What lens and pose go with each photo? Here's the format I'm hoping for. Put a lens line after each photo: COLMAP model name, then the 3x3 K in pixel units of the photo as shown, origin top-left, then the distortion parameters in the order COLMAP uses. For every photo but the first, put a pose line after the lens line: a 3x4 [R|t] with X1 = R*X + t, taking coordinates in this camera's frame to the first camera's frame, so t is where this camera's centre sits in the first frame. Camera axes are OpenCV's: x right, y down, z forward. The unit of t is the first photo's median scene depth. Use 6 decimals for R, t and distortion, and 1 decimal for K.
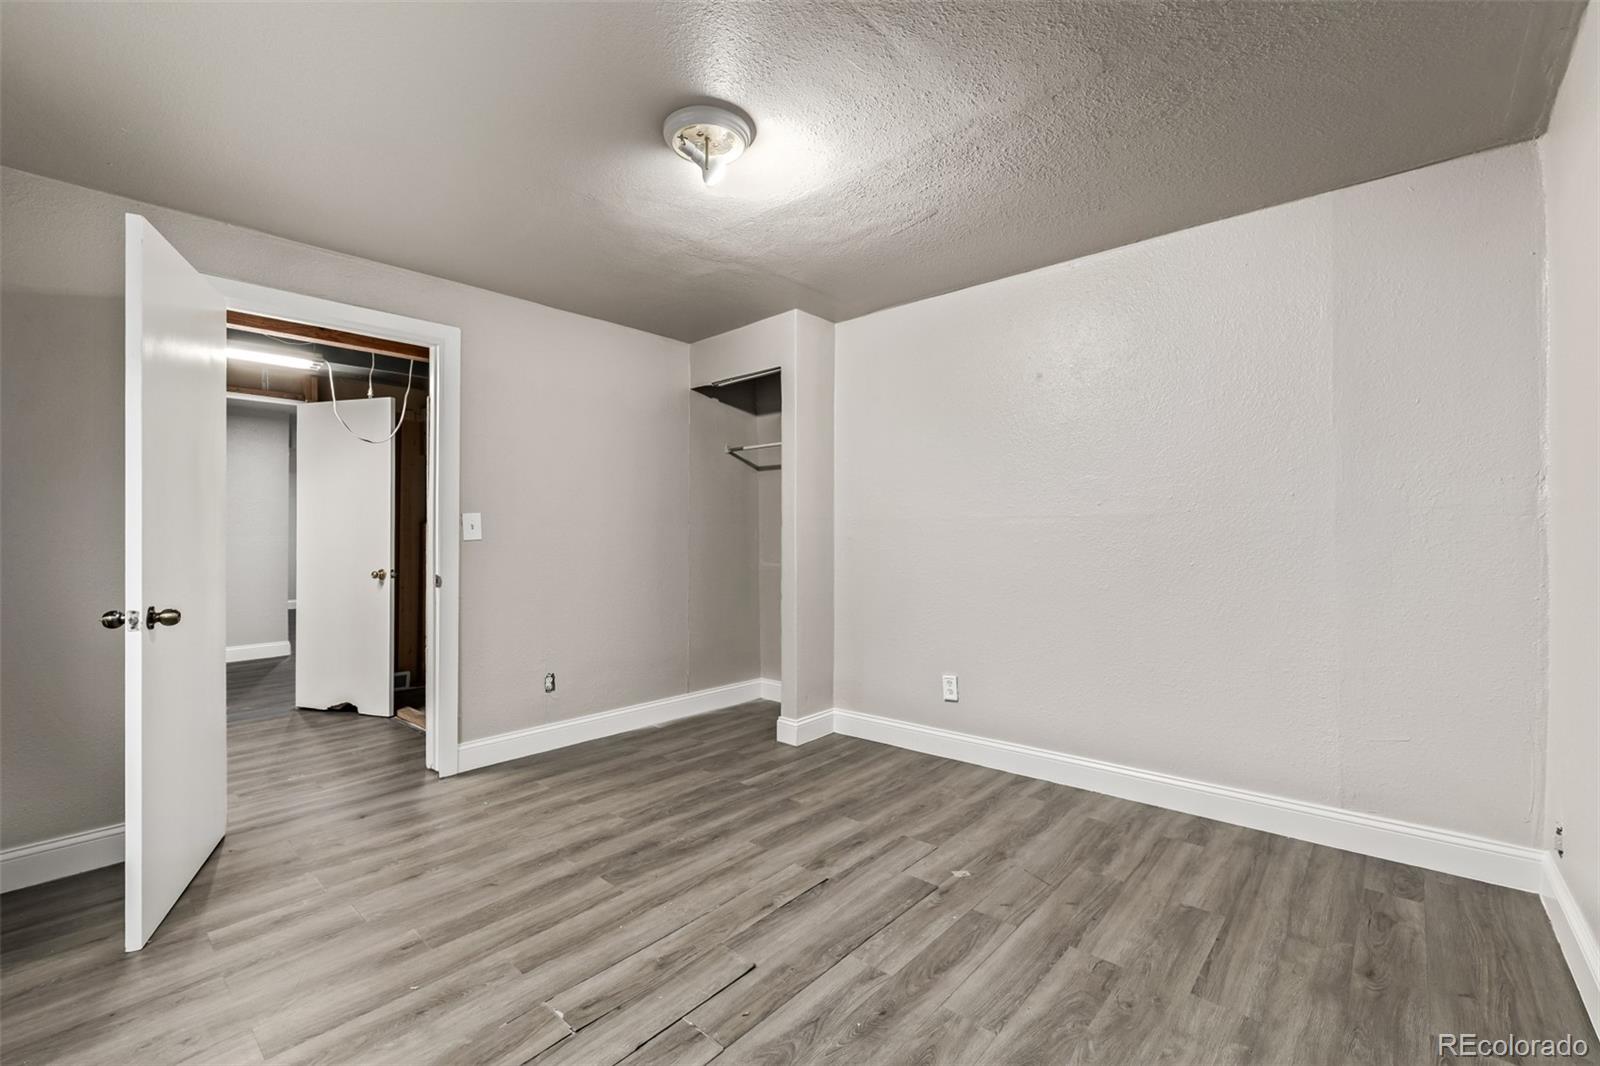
lens RADIAL K [[679.8, 0, 793.2], [0, 679.8, 538.8], [0, 0, 1]] dist [-0.003130, -0.000245]
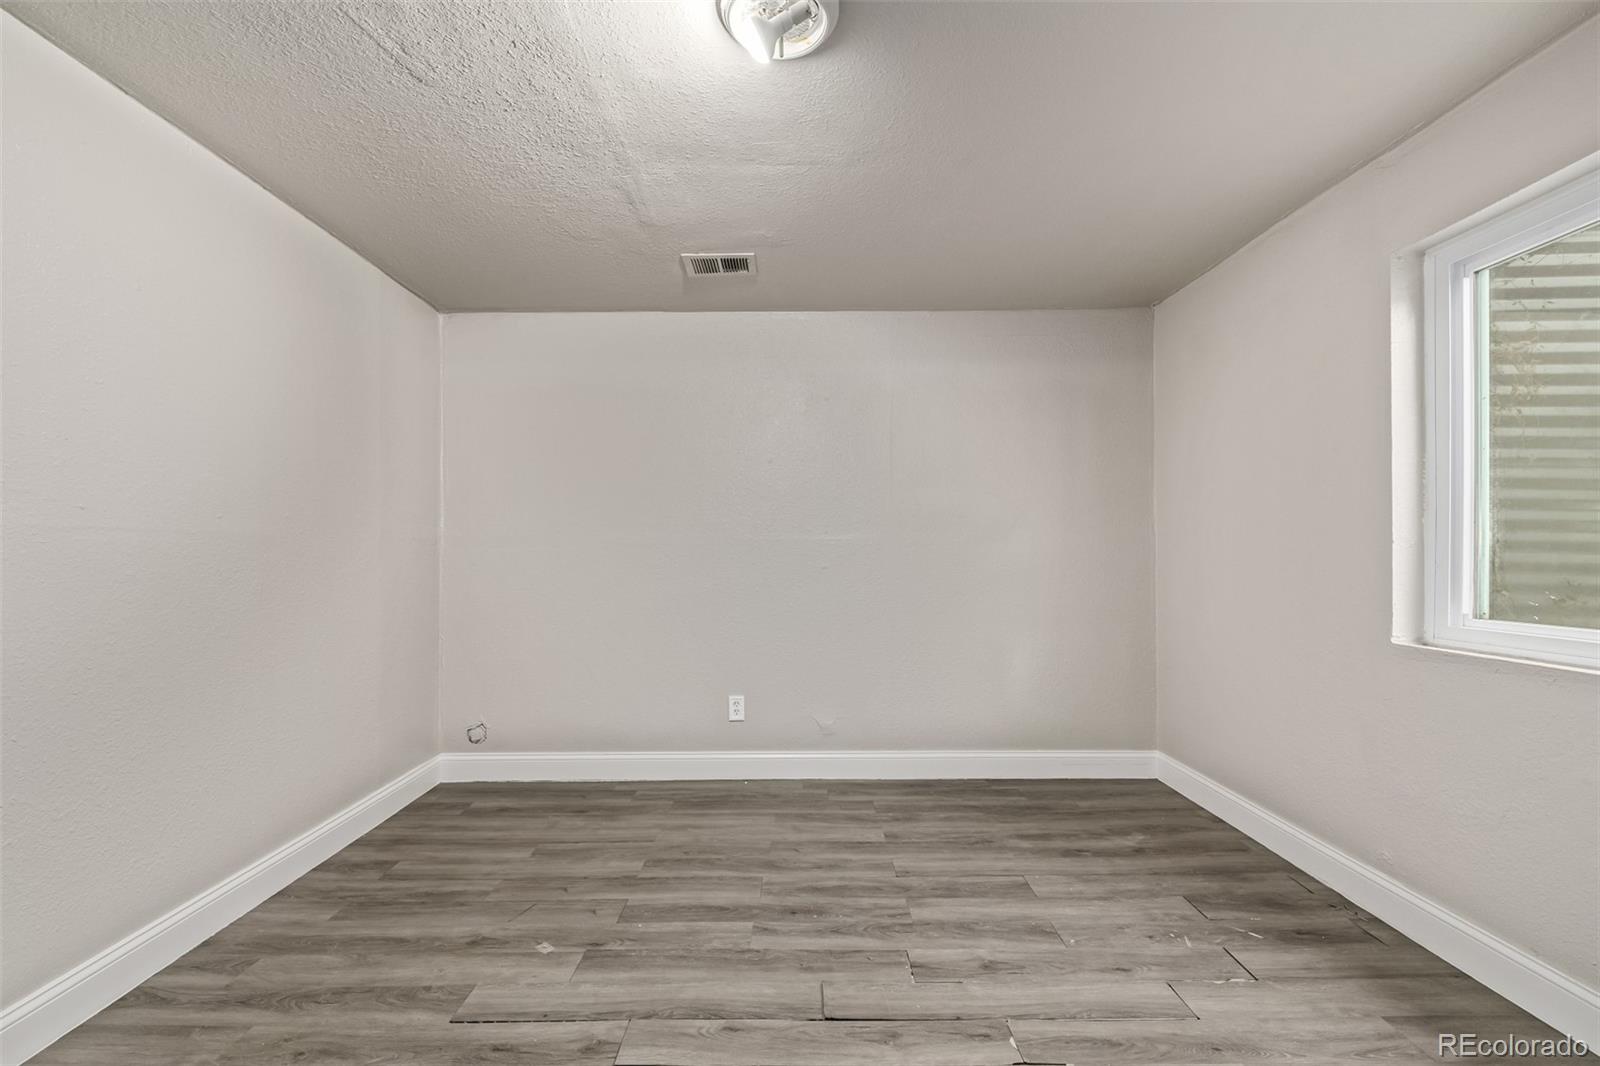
lens RADIAL K [[679.8, 0, 793.2], [0, 679.8, 538.8], [0, 0, 1]] dist [-0.003130, -0.000245]
pose [[-0.669598, 0.025378, 0.742290, -0.685647], [0.017092, 0.999678, -0.018759, -0.010320], [-0.742527, 0.000126, -0.669816, 1.478443]]
